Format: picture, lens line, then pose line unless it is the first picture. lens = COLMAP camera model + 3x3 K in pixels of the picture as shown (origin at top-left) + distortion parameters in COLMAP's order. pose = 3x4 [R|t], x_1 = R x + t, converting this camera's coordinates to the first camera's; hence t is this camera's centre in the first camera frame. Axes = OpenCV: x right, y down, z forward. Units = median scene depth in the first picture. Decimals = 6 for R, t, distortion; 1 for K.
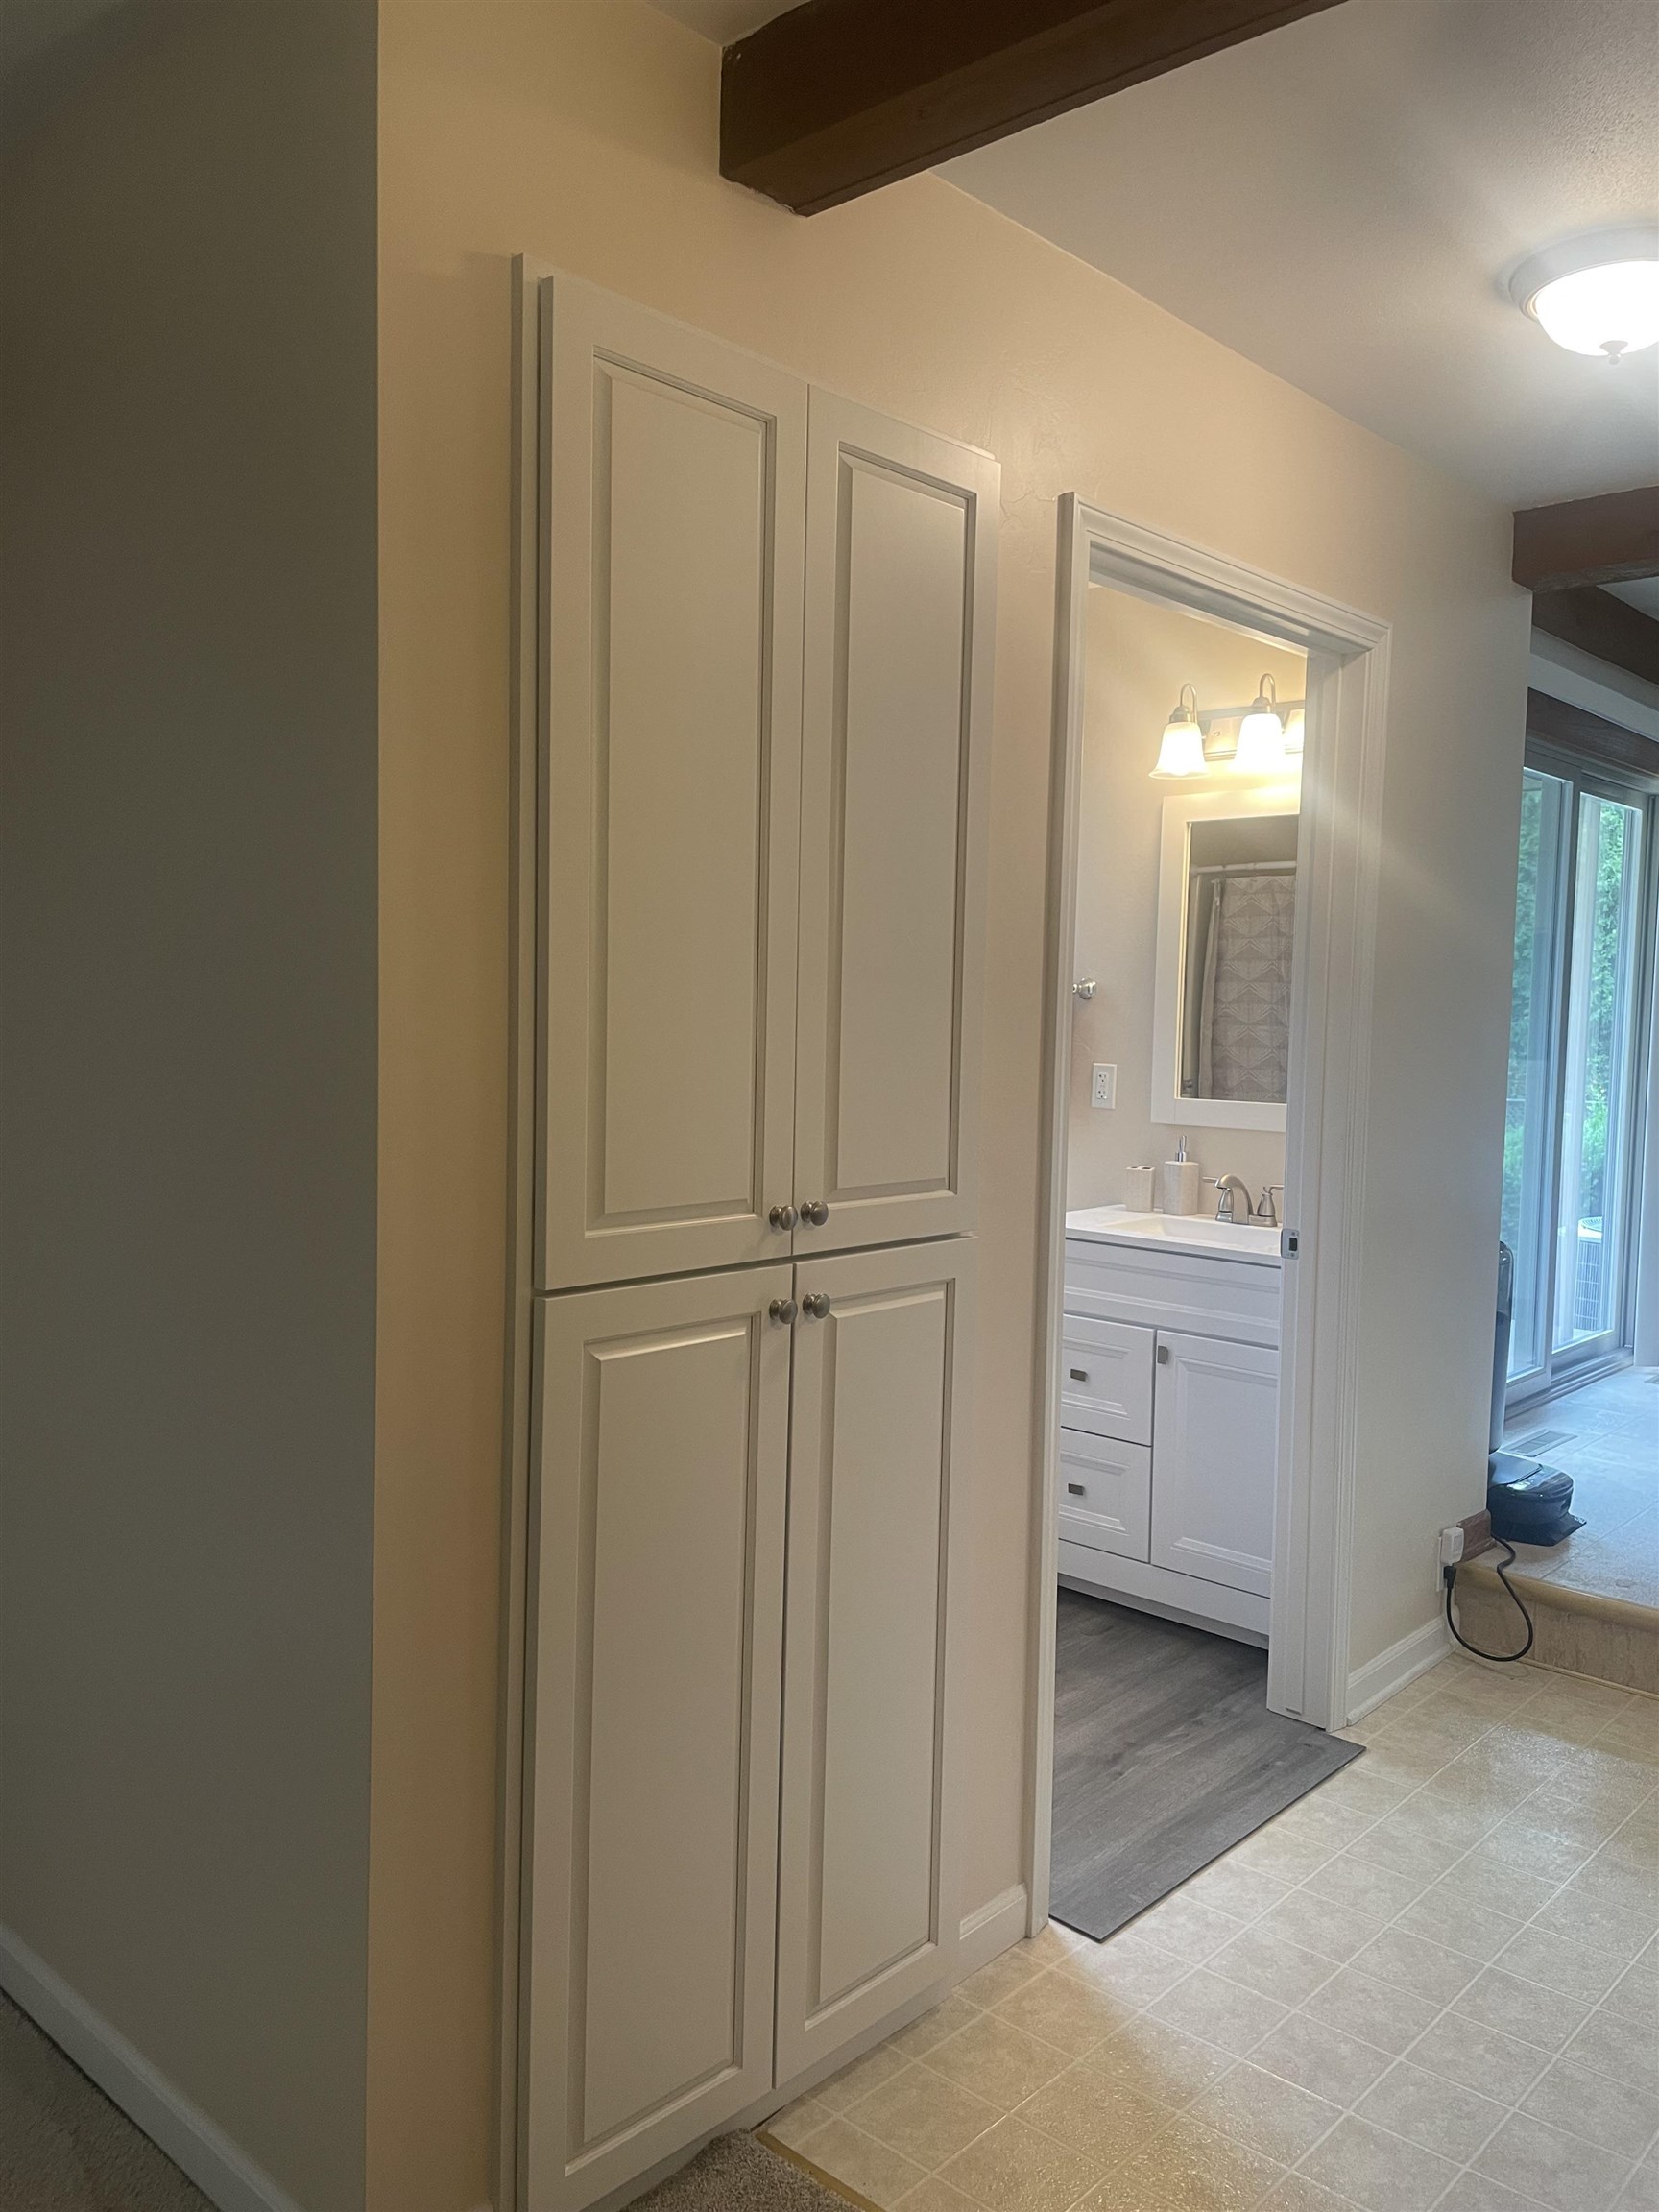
lens RADIAL K [[1674.9, 0, 796.2], [0, 1674.9, 1100.3], [0, 0, 1]] dist [0.007903, 0.002835]
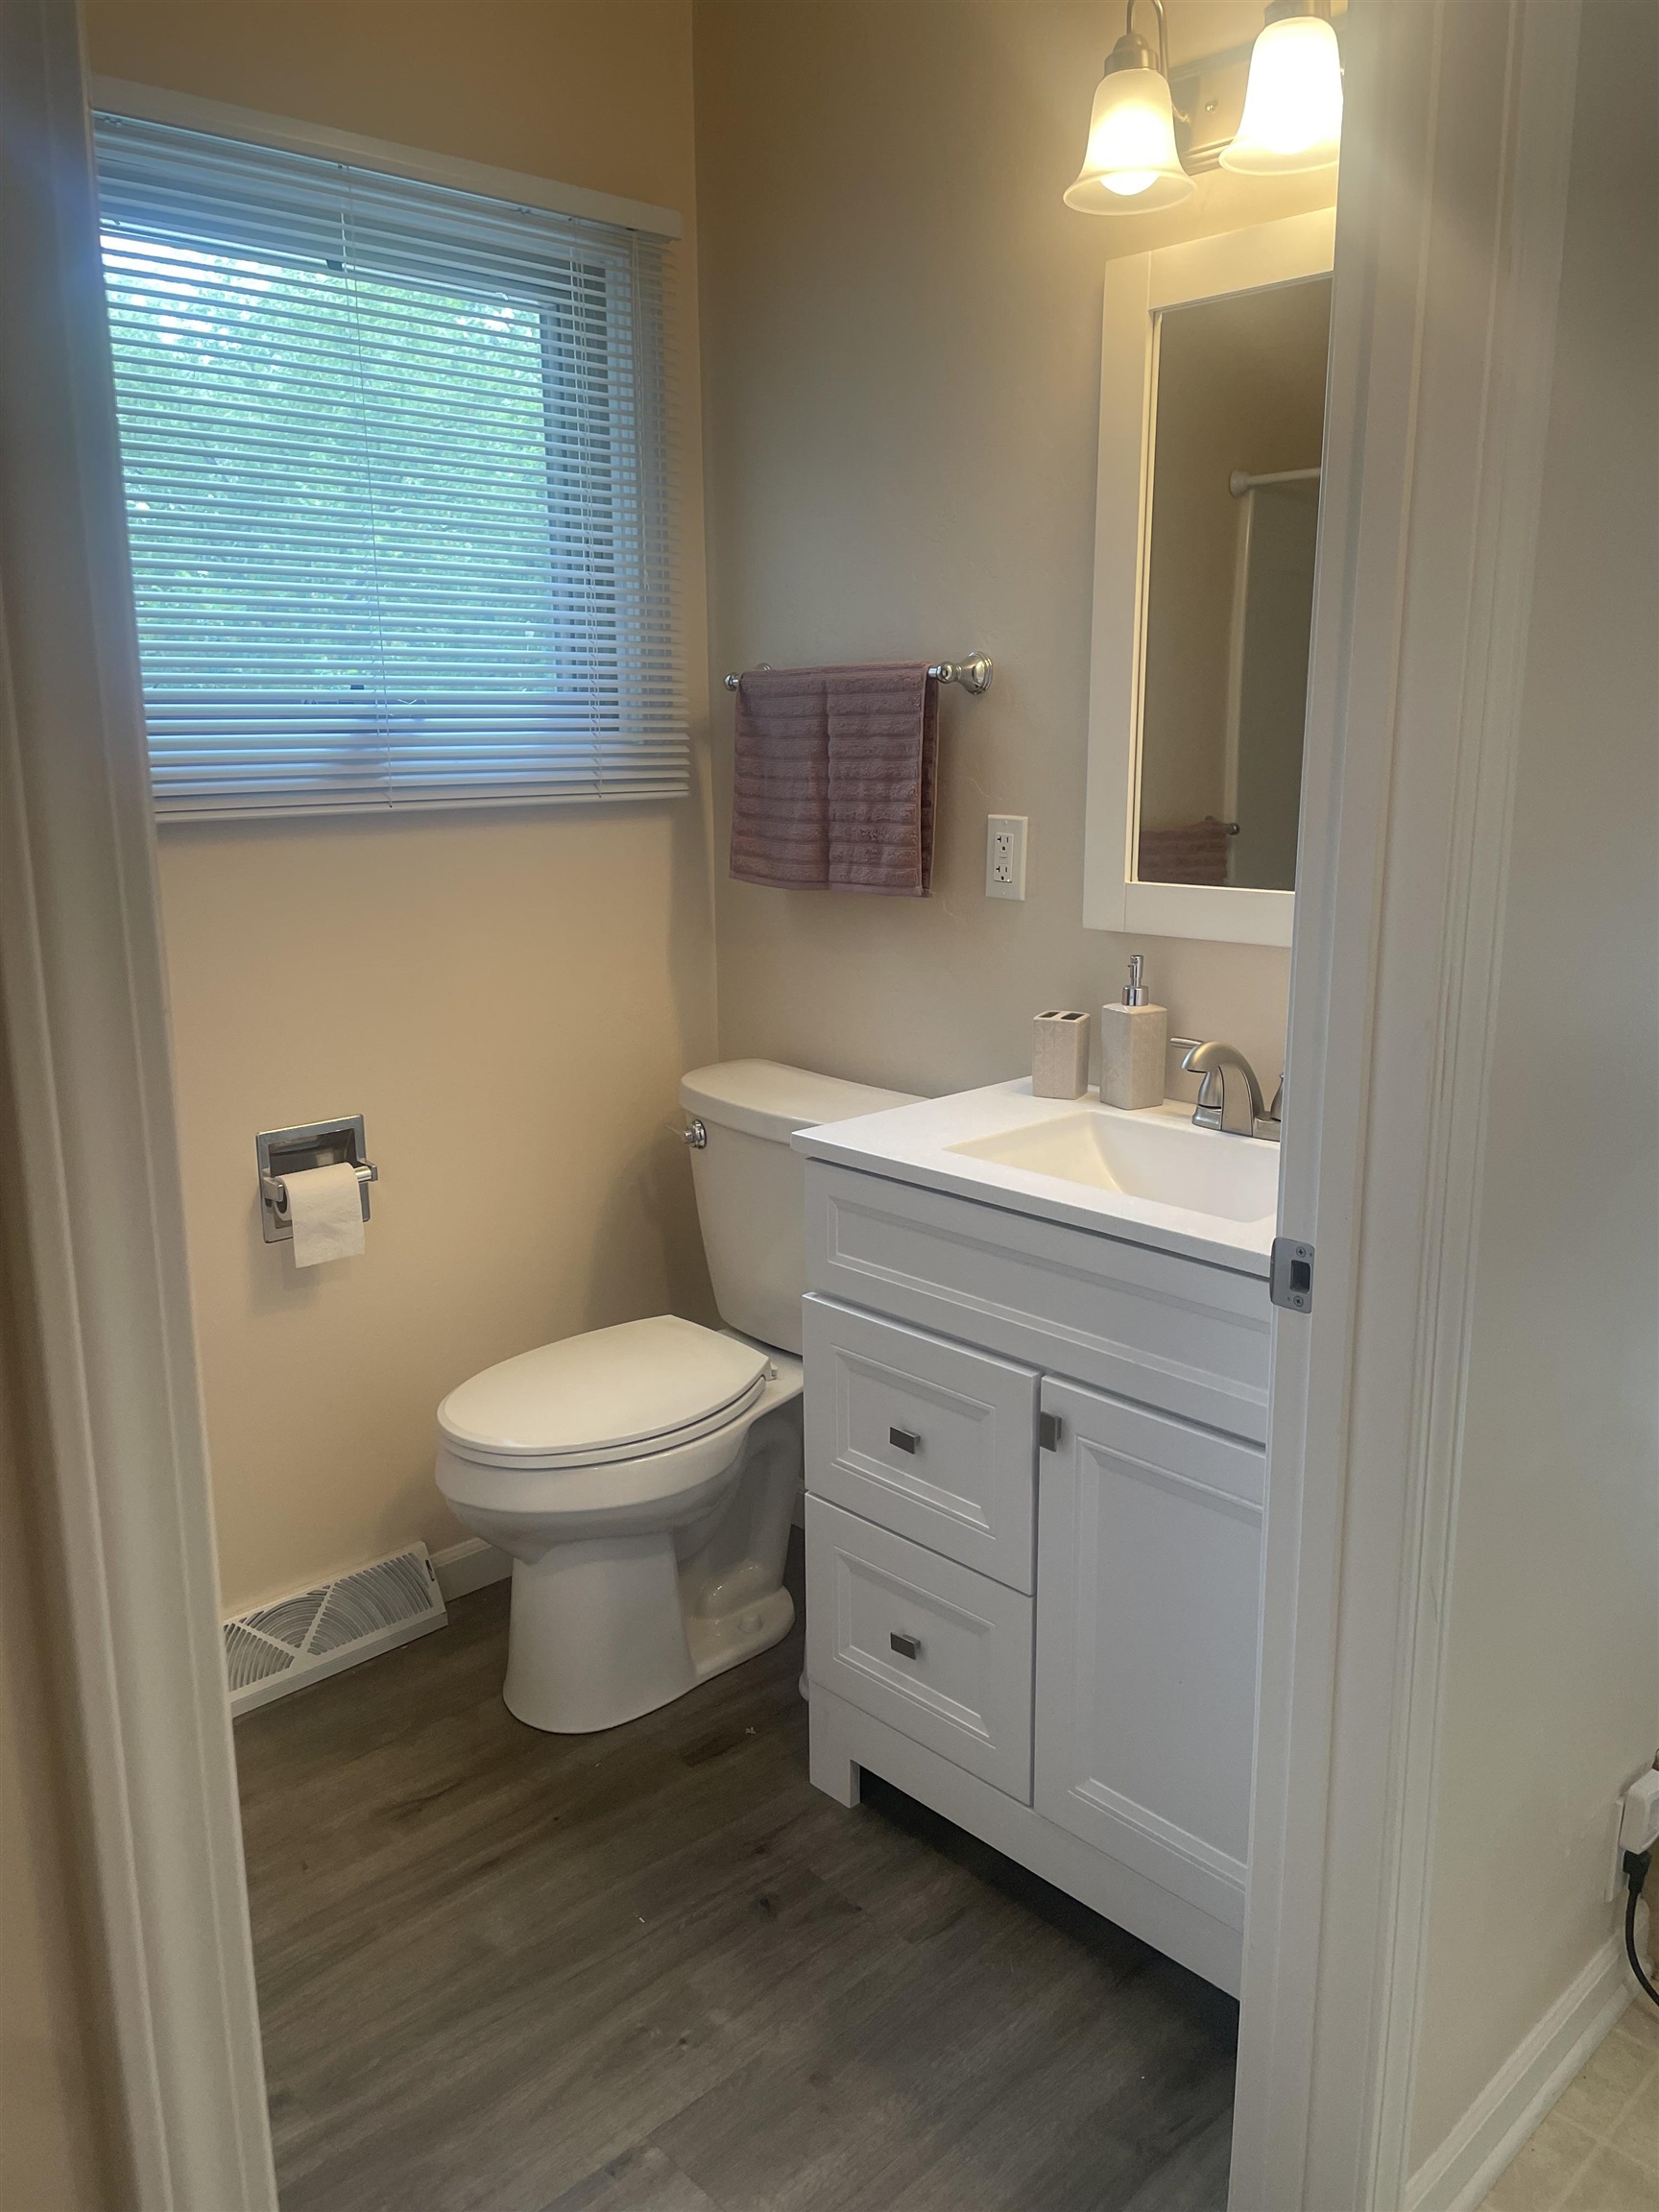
lens RADIAL K [[1650.3, 0, 829.5], [0, 1650.3, 1106.0], [0, 0, 1]] dist [0.005852, -0.004490]
pose [[0.998059, -0.015747, -0.060257, 0.172727], [0.025315, 0.986550, 0.161490, -0.018353], [0.056903, -0.162702, 0.985033, 0.505059]]
